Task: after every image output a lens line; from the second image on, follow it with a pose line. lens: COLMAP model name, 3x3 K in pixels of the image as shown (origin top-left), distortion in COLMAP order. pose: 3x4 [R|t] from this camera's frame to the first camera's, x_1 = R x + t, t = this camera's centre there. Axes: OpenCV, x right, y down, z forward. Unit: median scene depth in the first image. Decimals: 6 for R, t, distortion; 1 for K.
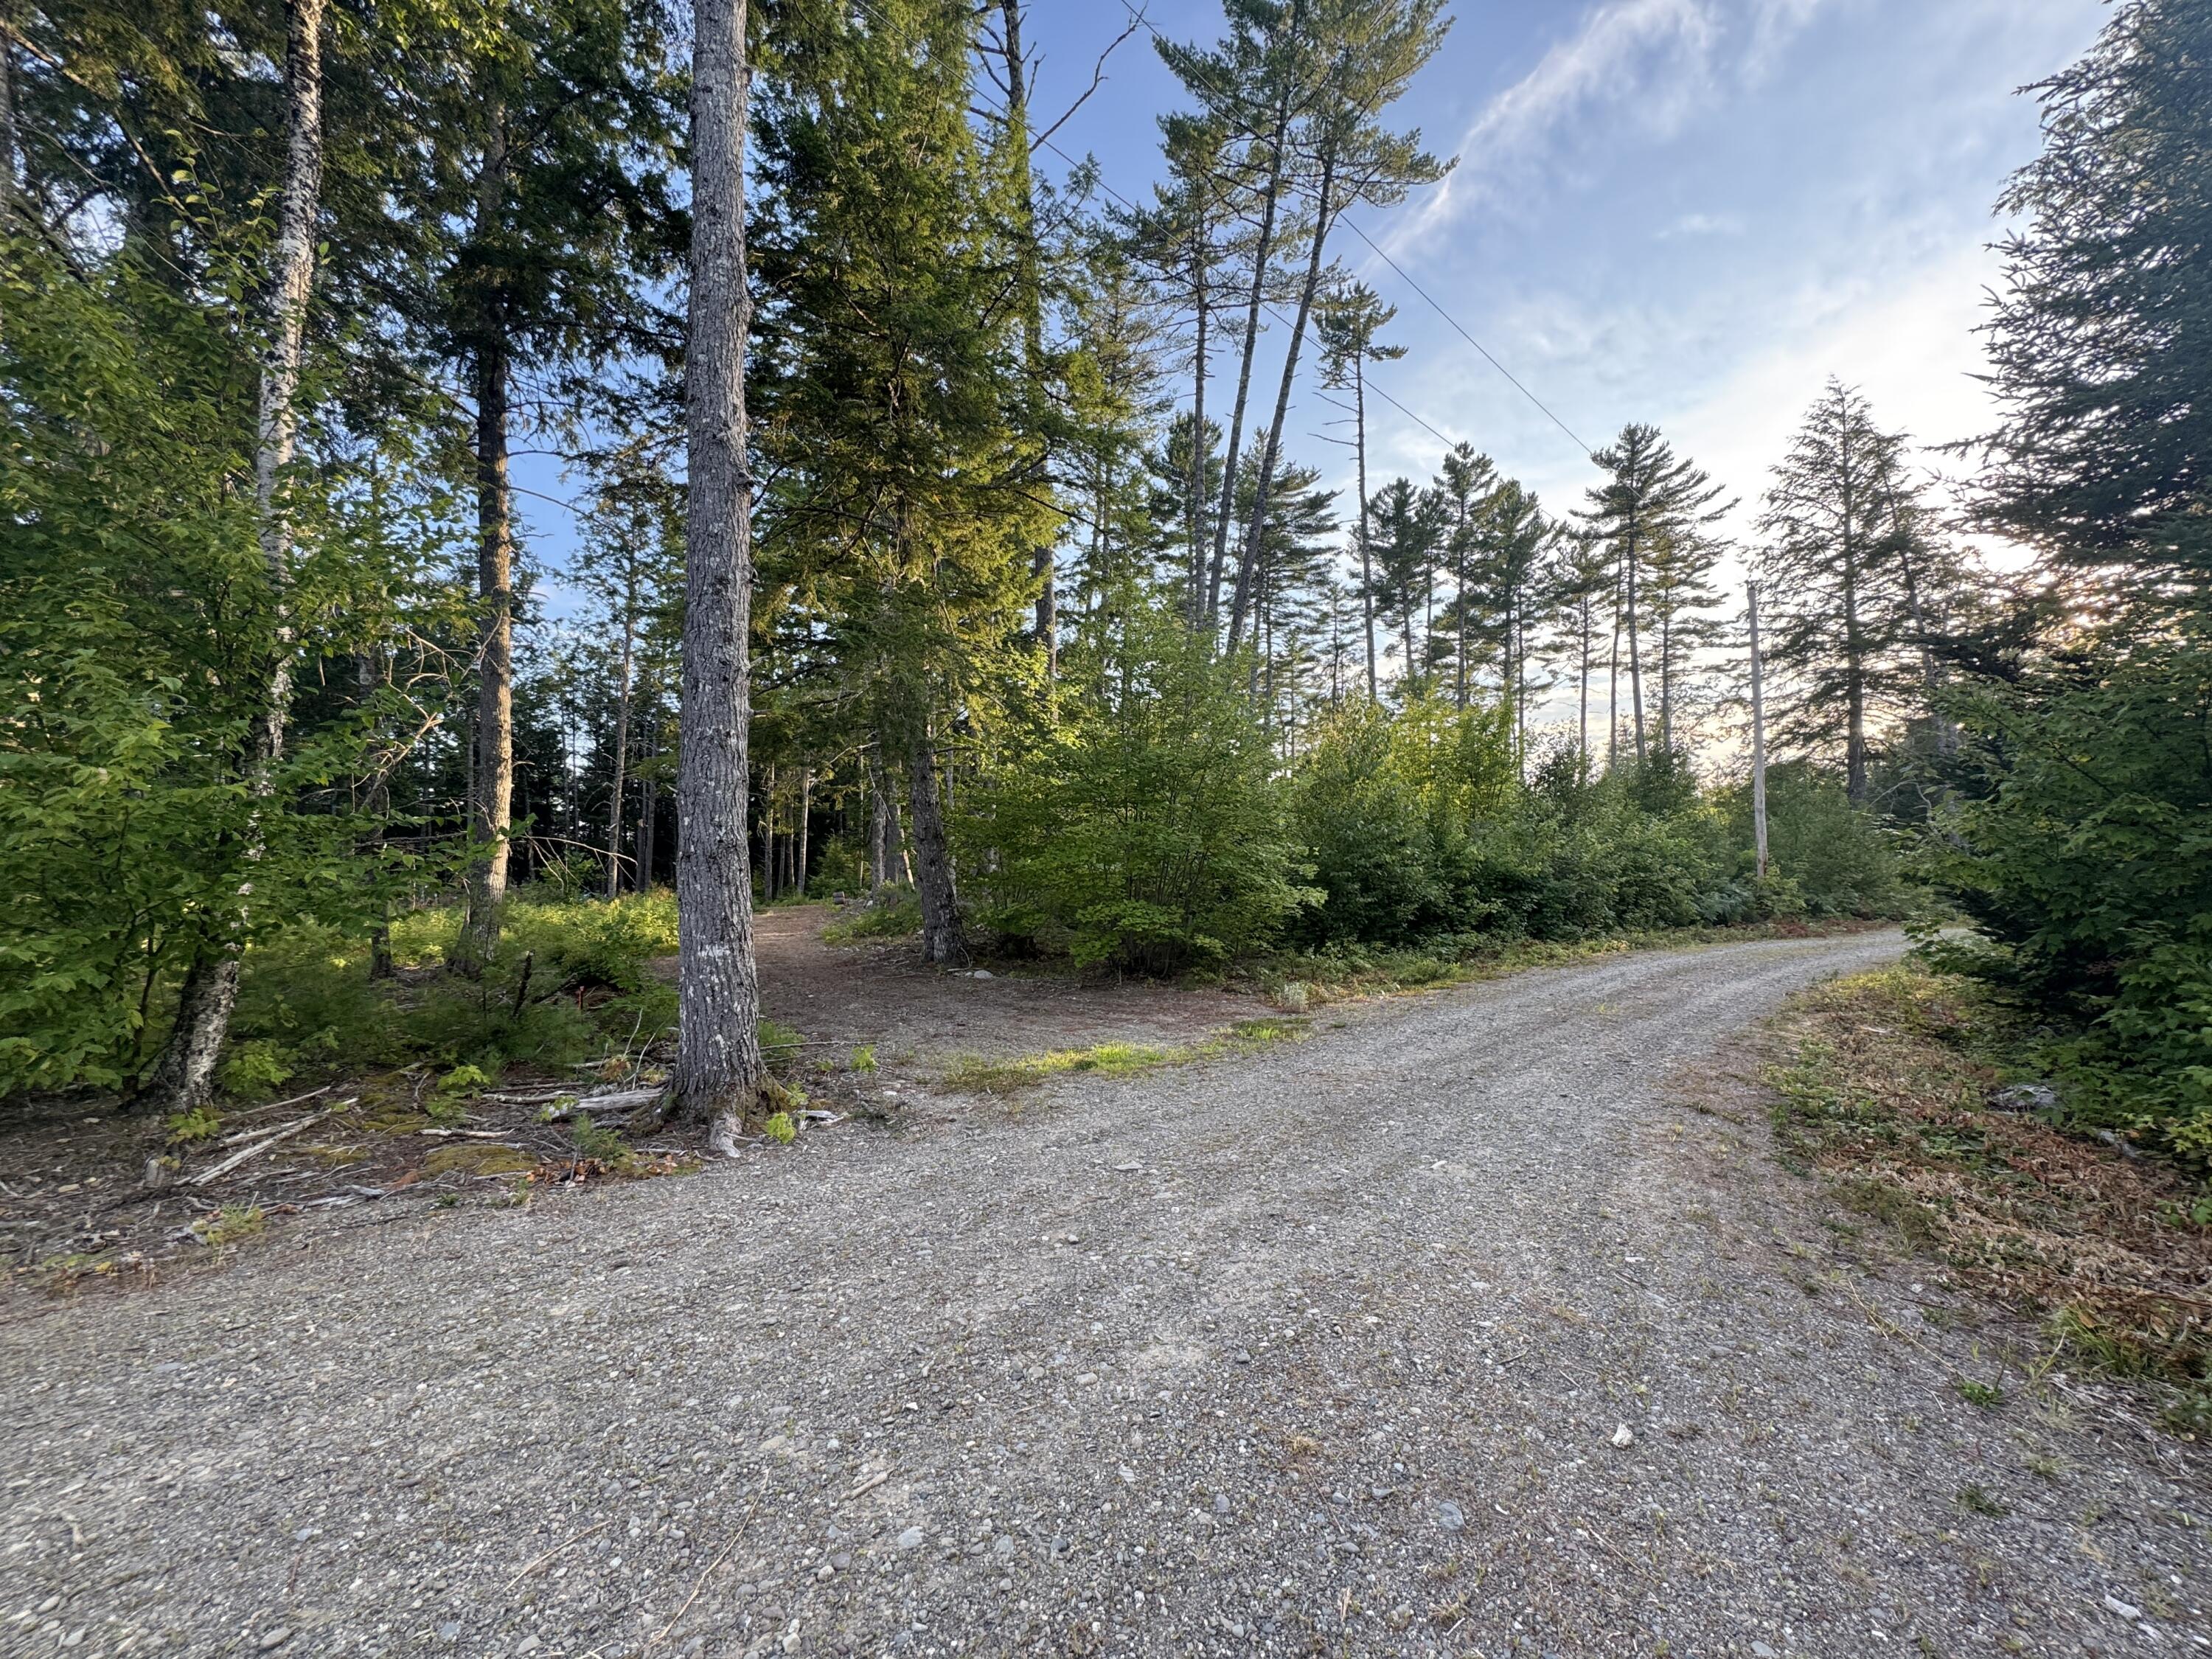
lens RADIAL K [[877.6, 0, 1110.6], [0, 877.6, 838.2], [0, 0, 1]] dist [0.001794, -0.000111]
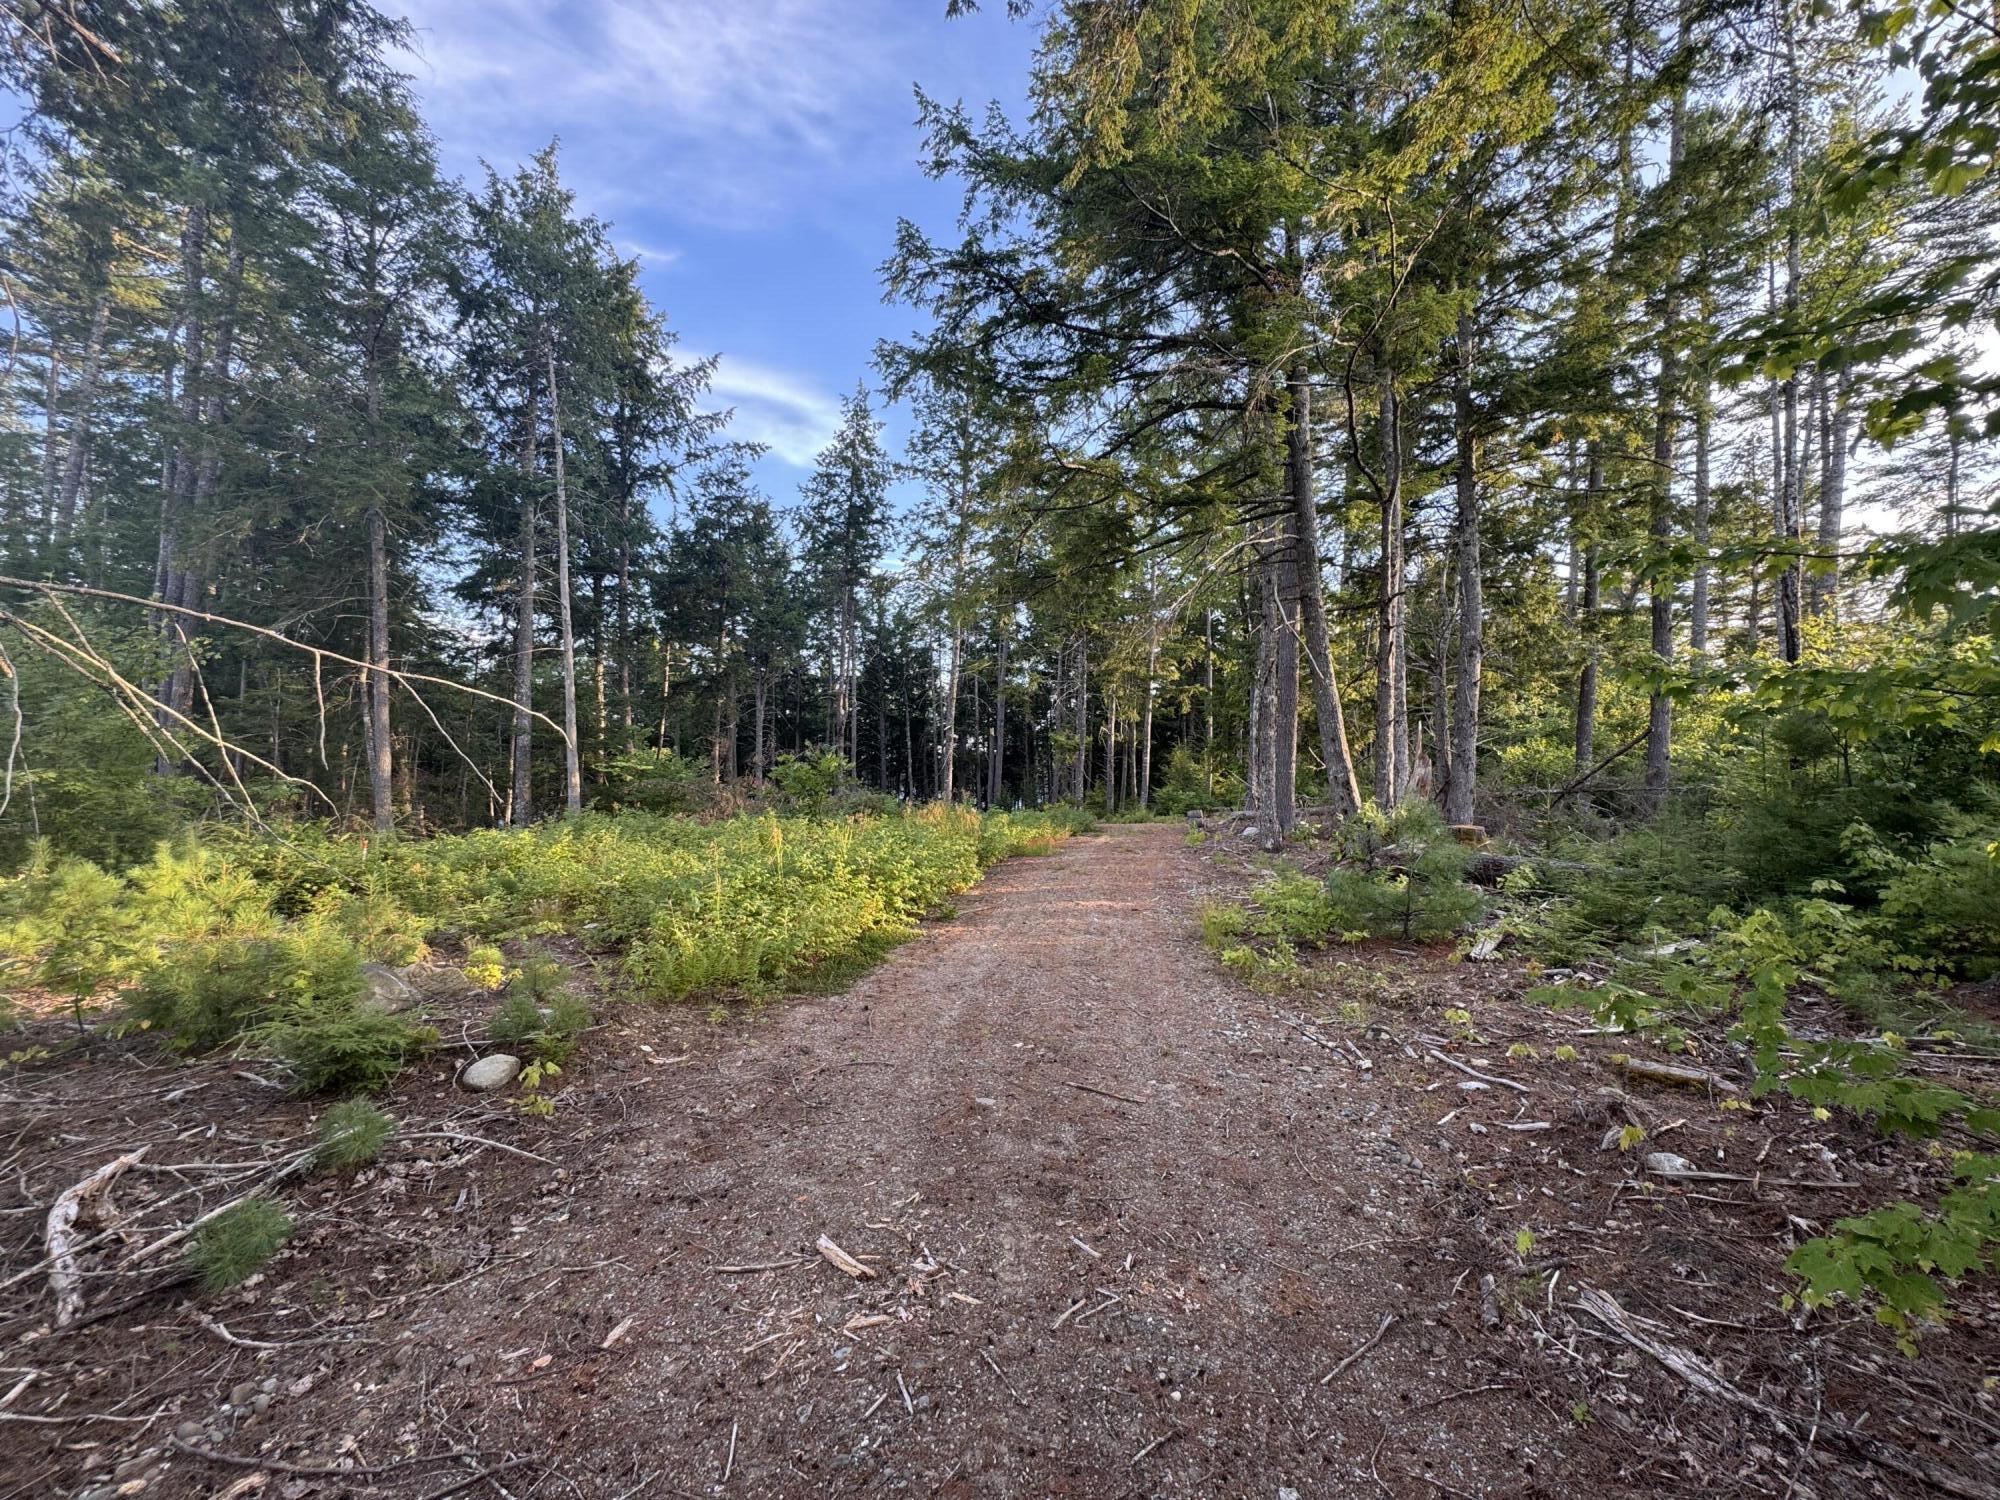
lens RADIAL K [[793.5, 0, 1002.0], [0, 793.5, 753.9], [0, 0, 1]] dist [0.001794, -0.000111]
pose [[0.873293, 0.001171, -0.487195, -0.081304], [0.001461, 0.999986, 0.005022, 0.003984], [0.487194, -0.005098, 0.873279, 0.212032]]
